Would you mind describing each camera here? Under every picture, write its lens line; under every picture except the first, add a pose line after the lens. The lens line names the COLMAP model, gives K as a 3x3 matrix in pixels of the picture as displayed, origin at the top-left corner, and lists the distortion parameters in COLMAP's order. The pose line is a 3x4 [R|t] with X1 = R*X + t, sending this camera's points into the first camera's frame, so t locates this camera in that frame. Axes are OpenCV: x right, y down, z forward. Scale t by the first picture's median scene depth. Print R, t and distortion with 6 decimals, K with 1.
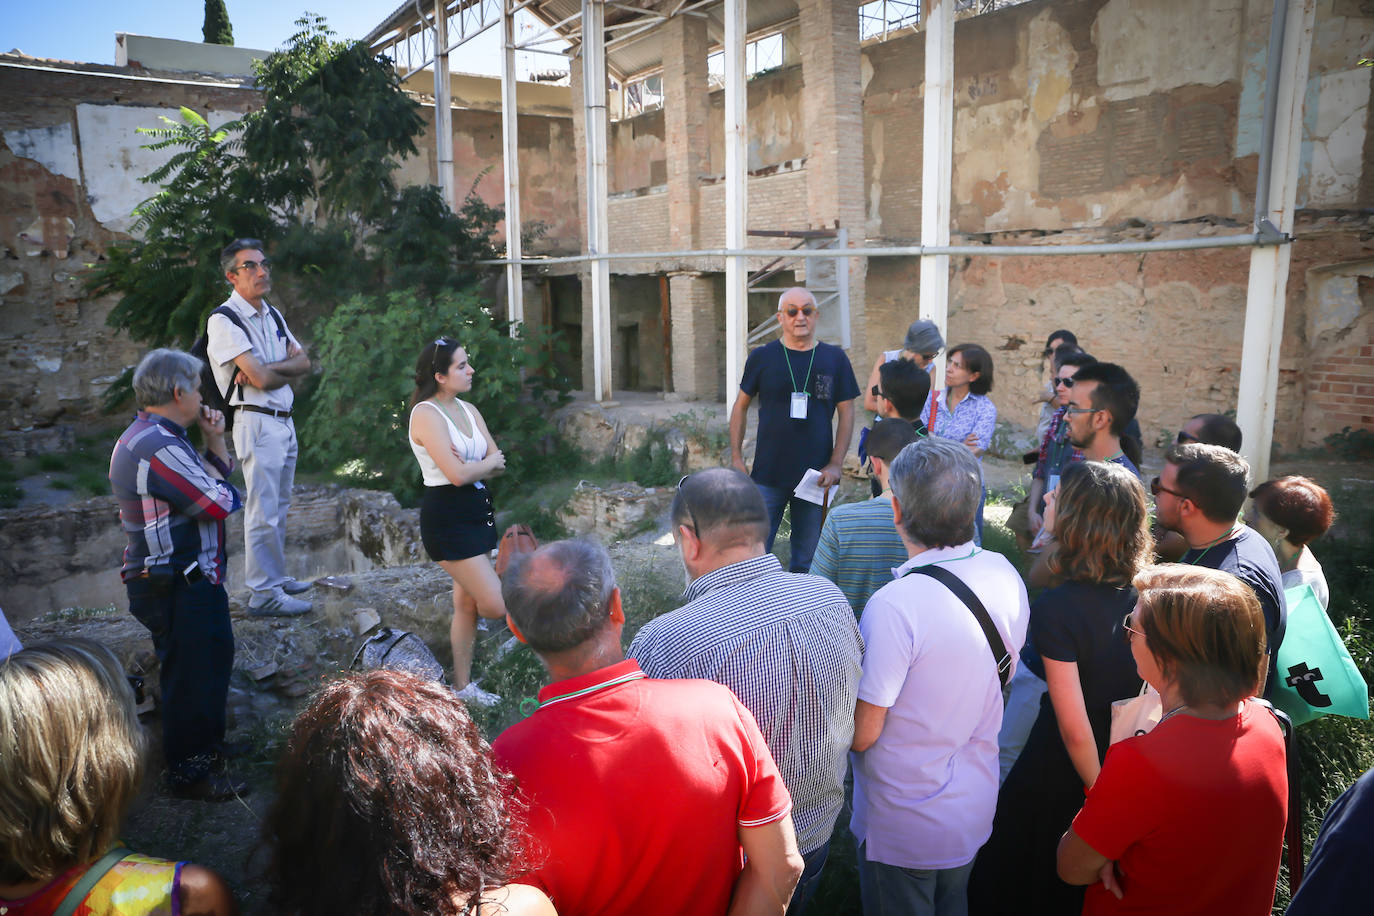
lens RADIAL K [[940.7, 0, 687.0], [0, 940.7, 458.0], [0, 0, 1]] dist [-0.128222, 0.091711]
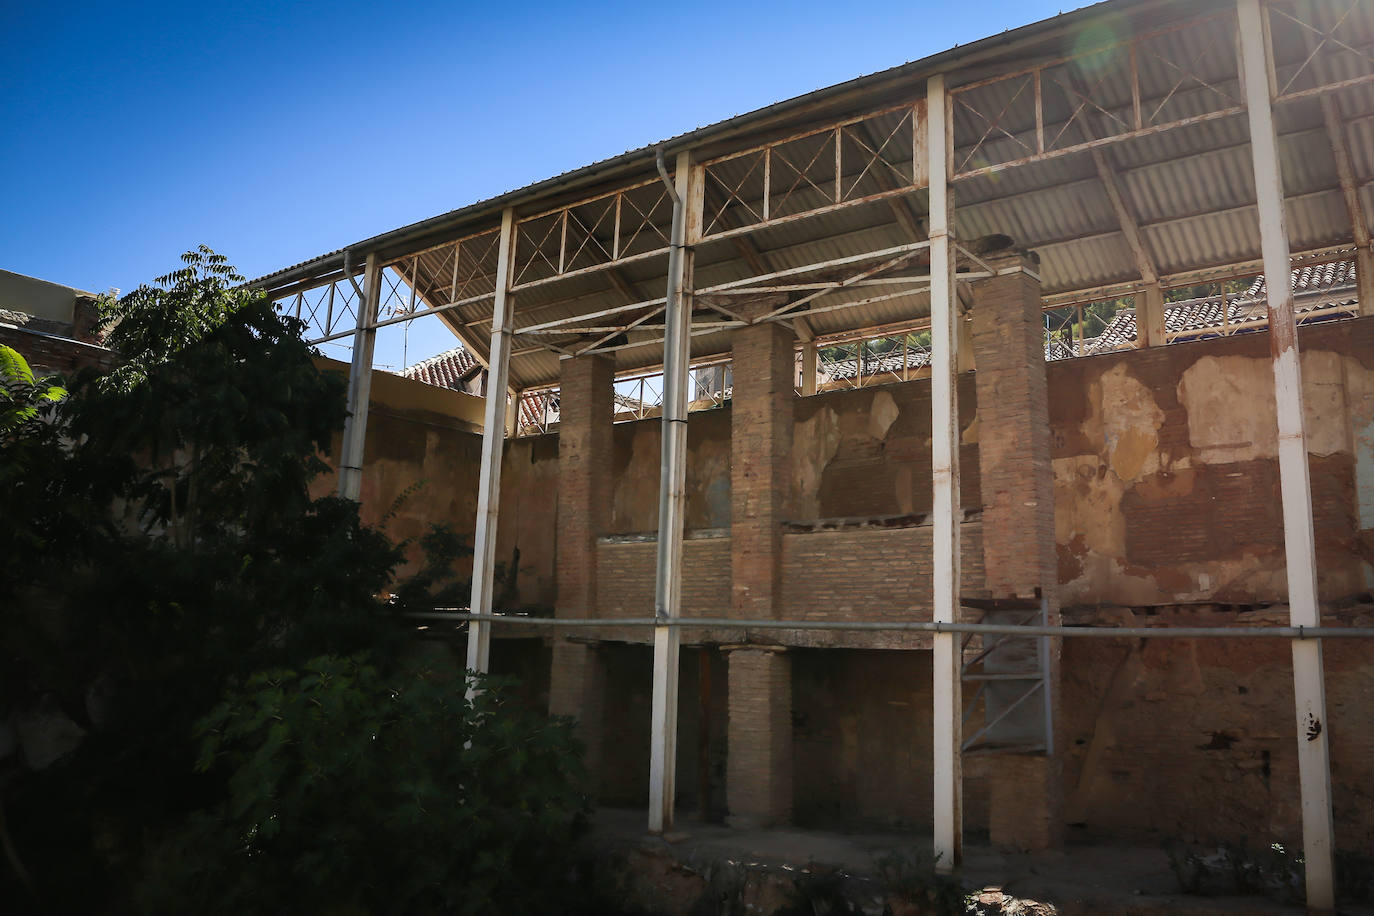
lens RADIAL K [[1106.2, 0, 821.3], [0, 1106.2, 395.5], [0, 0, 1]] dist [-0.160838, 0.158270]
pose [[0.930252, 0.107804, 0.350727, -0.286188], [0.040950, 0.919390, -0.391210, -0.040092], [-0.364629, 0.378287, 0.850850, 0.173115]]
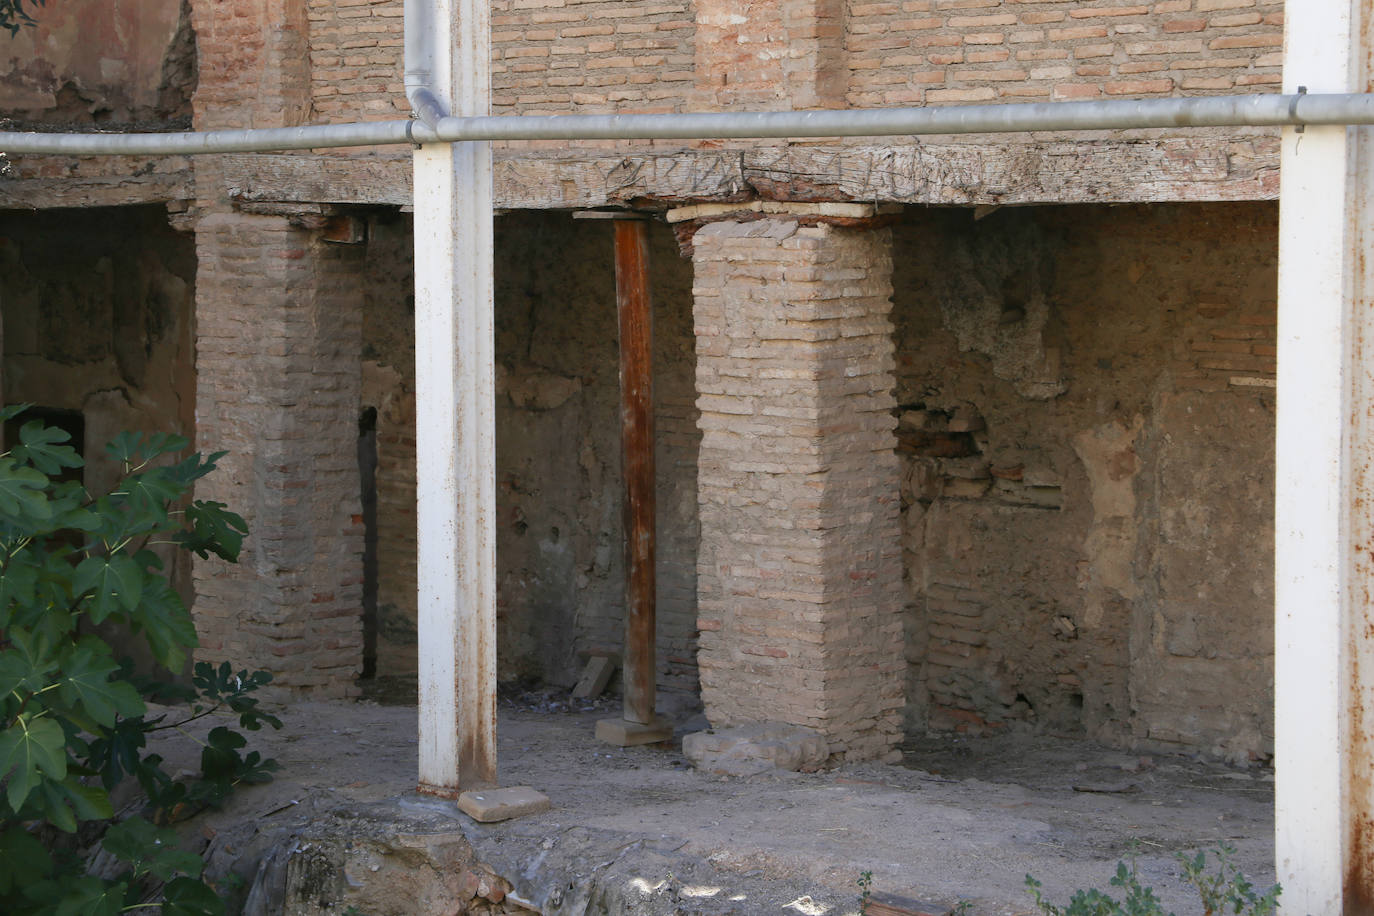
lens RADIAL K [[3073.2, 0, 687.0], [0, 3073.2, 458.0], [0, 0, 1]] dist [0.330034, -0.056471]
pose [[0.981235, -0.002837, 0.192796, -0.173121], [0.025091, 0.993269, -0.113082, -0.053002], [-0.191177, 0.115797, 0.974701, 0.280398]]
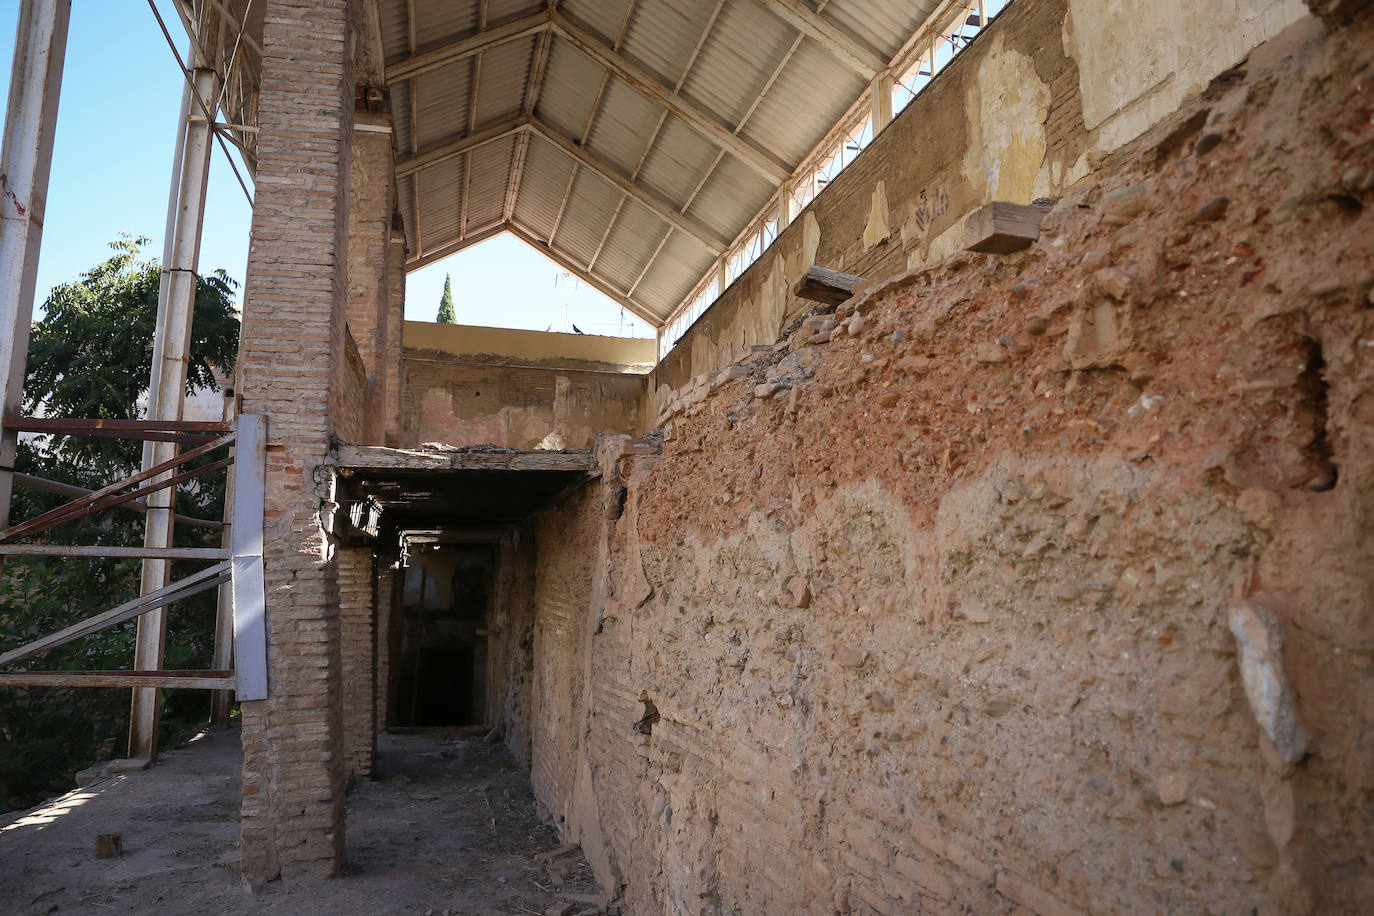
lens RADIAL K [[940.7, 0, 687.0], [0, 940.7, 458.0], [0, 0, 1]] dist [-0.128222, 0.091711]
pose [[0.943352, -0.028514, -0.330566, 0.402735], [-0.077457, 0.949845, -0.302976, -0.093463], [0.322625, 0.311418, 0.893830, 0.561503]]
